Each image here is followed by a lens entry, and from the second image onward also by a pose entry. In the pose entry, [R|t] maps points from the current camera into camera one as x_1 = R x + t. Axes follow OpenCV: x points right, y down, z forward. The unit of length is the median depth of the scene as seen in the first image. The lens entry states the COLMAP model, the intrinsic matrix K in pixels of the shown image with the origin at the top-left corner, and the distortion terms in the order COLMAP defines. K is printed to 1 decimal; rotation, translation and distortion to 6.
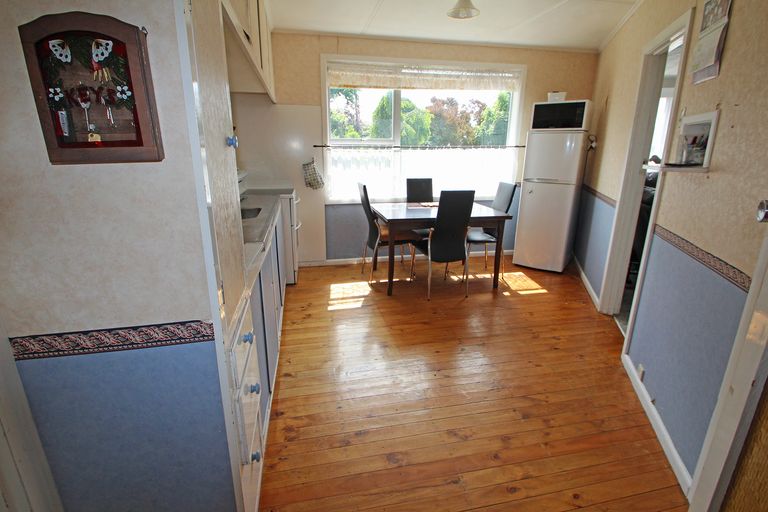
lens RADIAL K [[369.4, 0, 383.0], [0, 369.4, 255.9], [0, 0, 1]] dist [-0.000555, -0.000180]
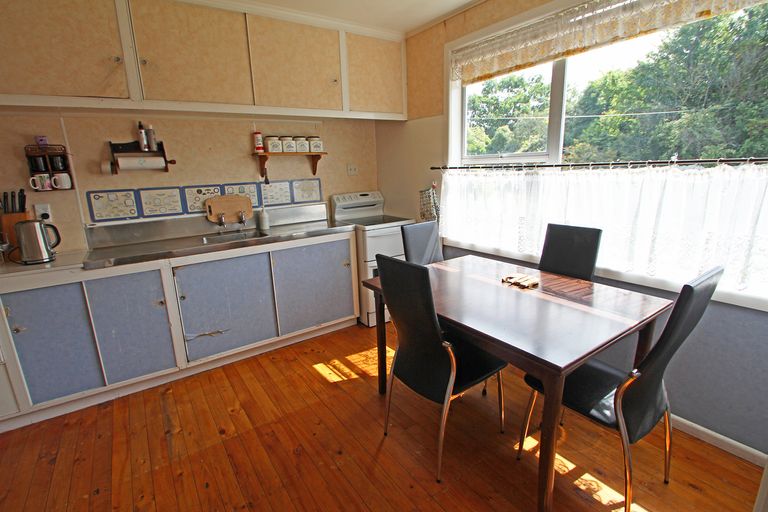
lens RADIAL K [[369.4, 0, 382.9], [0, 369.4, 255.9], [0, 0, 1]] dist [-0.000555, -0.000180]
pose [[0.380755, 0.197606, -0.903315, 0.502371], [-0.232217, 0.966026, 0.113443, -0.183253], [0.895042, 0.166571, 0.413707, 0.616305]]
